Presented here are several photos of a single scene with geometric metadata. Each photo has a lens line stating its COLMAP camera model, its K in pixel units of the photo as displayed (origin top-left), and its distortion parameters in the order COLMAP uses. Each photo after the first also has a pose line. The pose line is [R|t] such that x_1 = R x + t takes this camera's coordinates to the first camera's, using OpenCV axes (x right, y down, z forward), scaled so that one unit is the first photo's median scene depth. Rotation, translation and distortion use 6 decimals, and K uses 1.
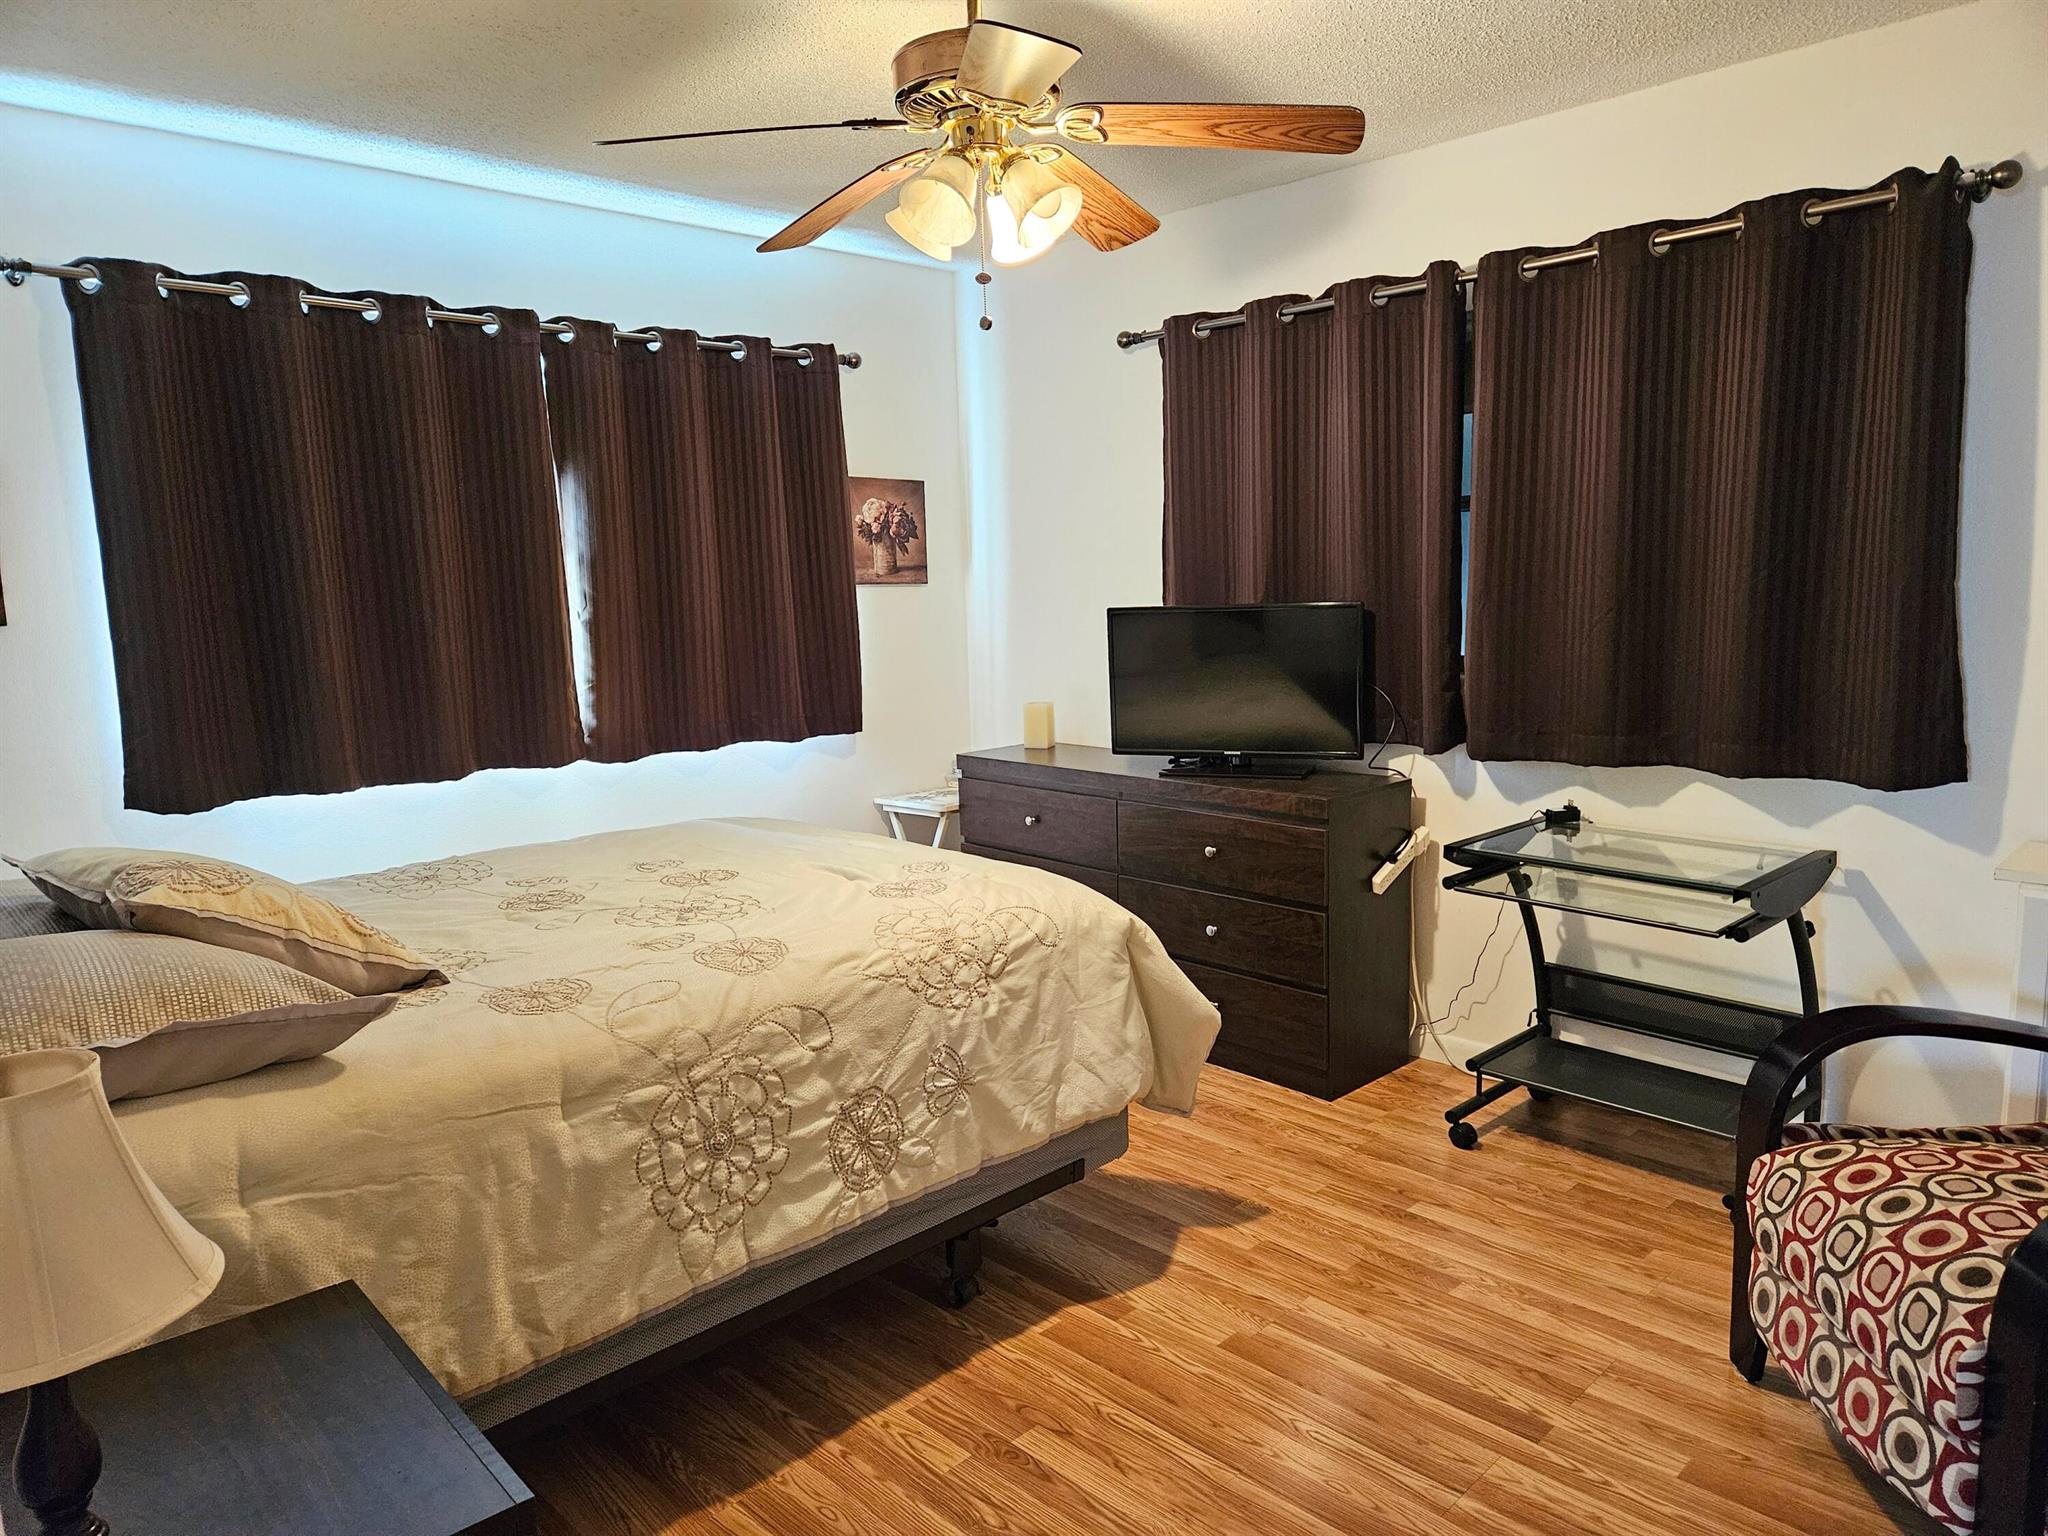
lens RADIAL K [[1331.2, 0, 1024.0], [0, 1331.2, 768.0], [0, 0, 1]] dist [0.007447, -0.002468]
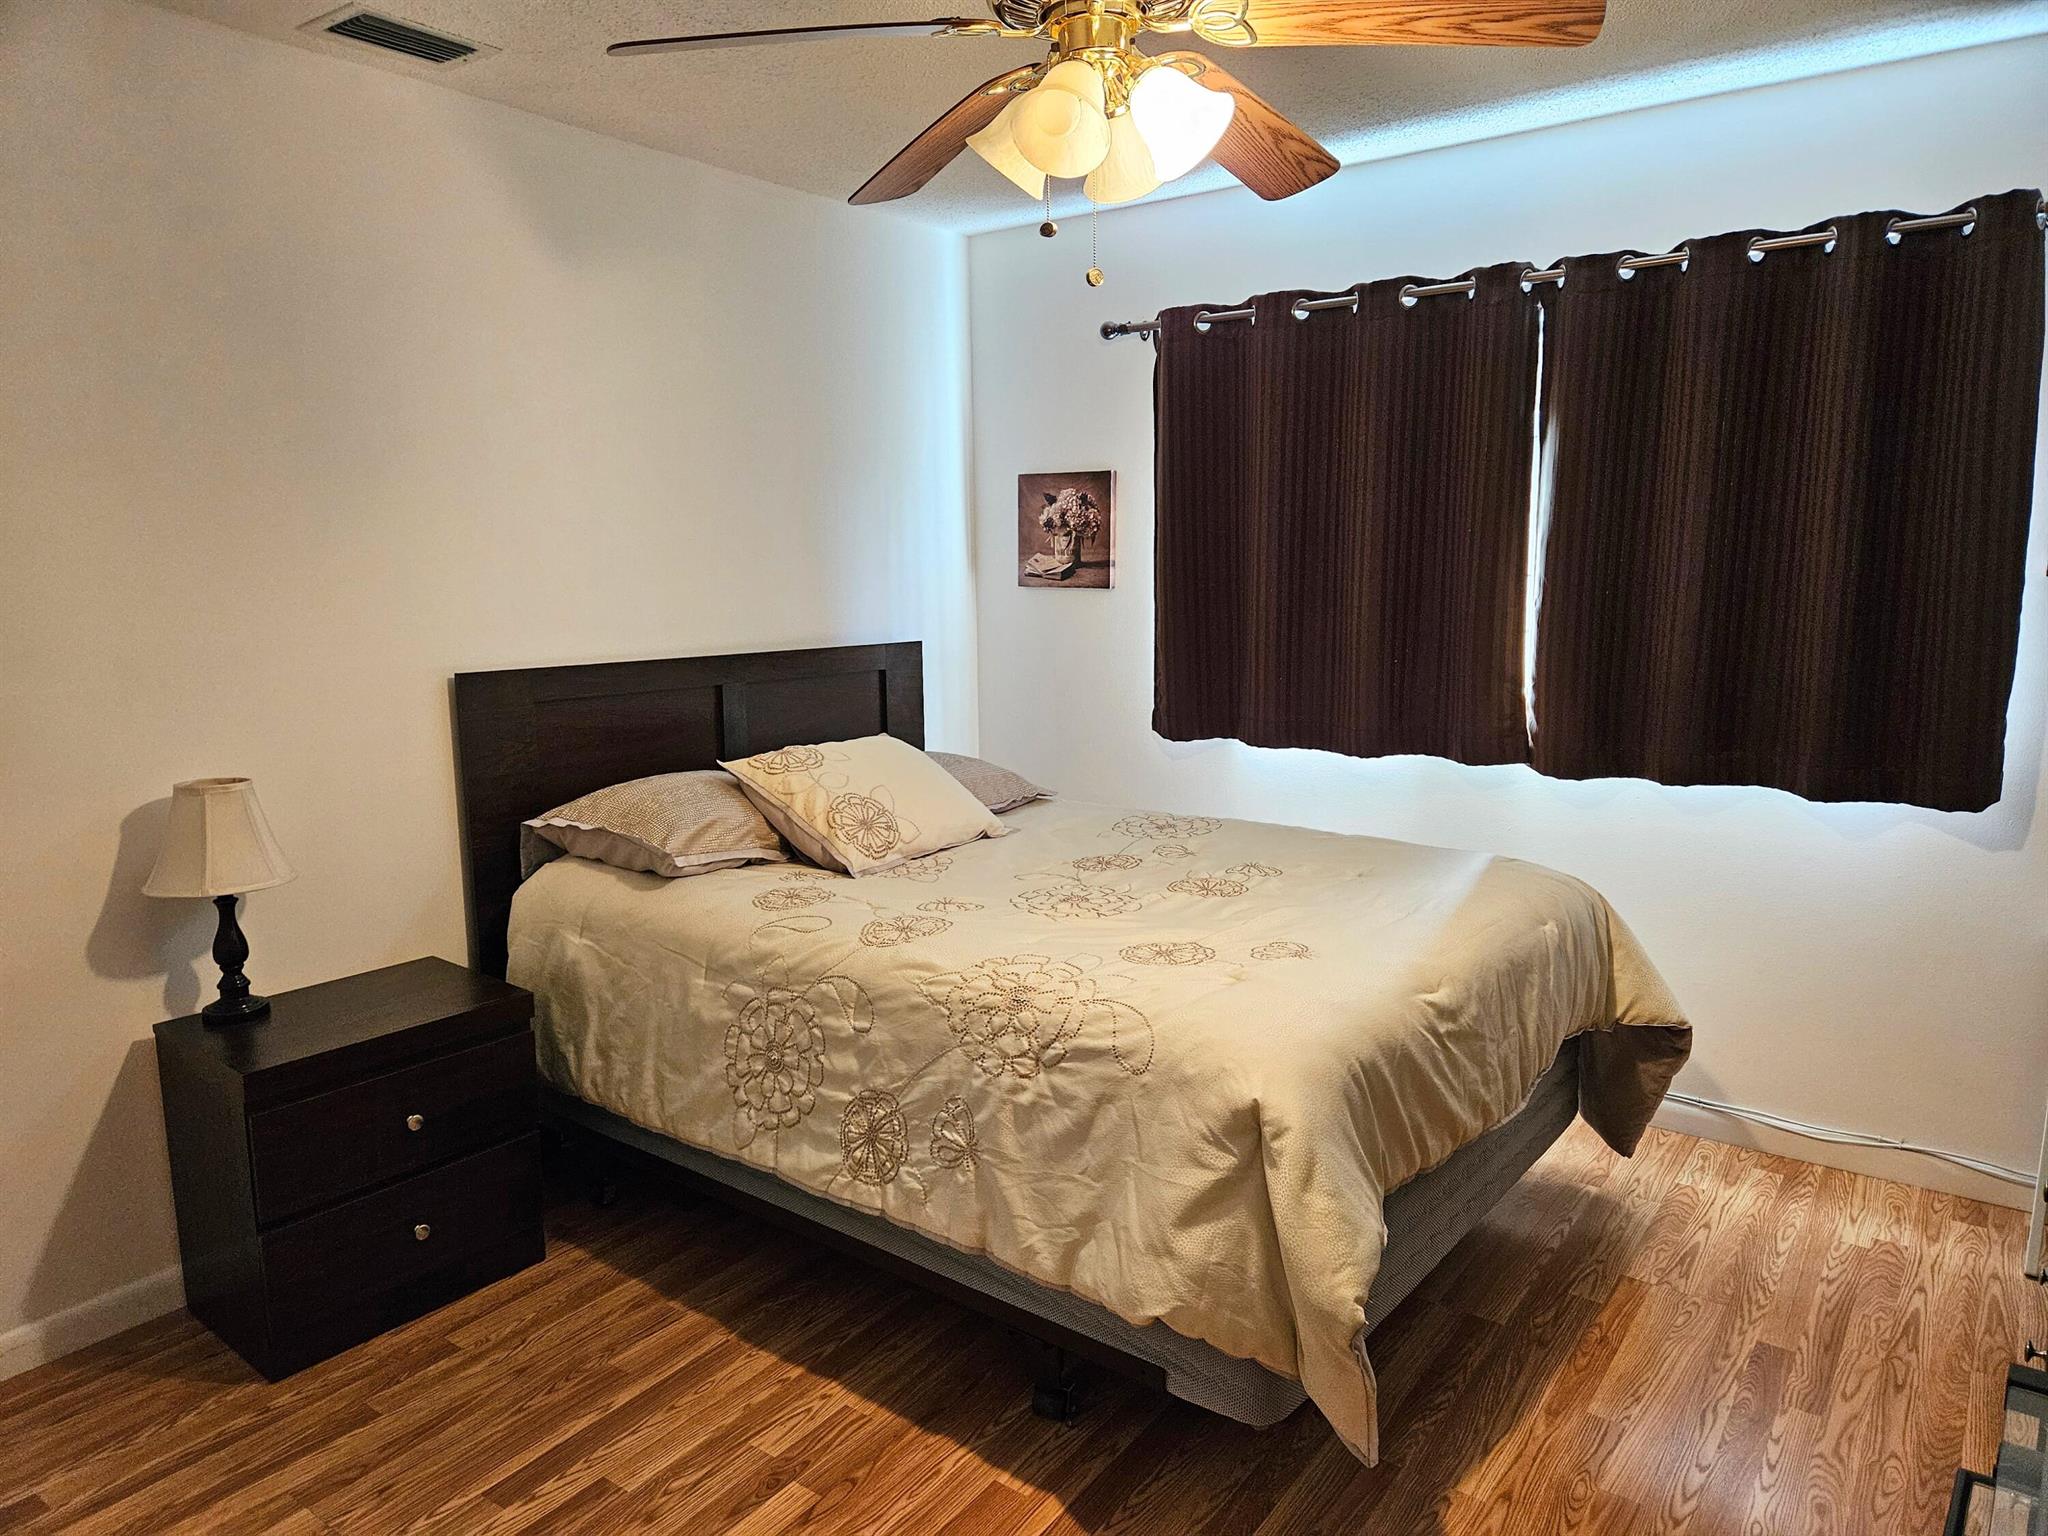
lens RADIAL K [[1331.2, 0, 1024.0], [0, 1331.2, 768.0], [0, 0, 1]] dist [0.007447, -0.002468]
pose [[0.166723, 0.182599, -0.968948, 0.824956], [-0.139908, 0.977140, 0.160070, -0.173702], [0.976027, 0.108877, 0.188459, 0.879499]]
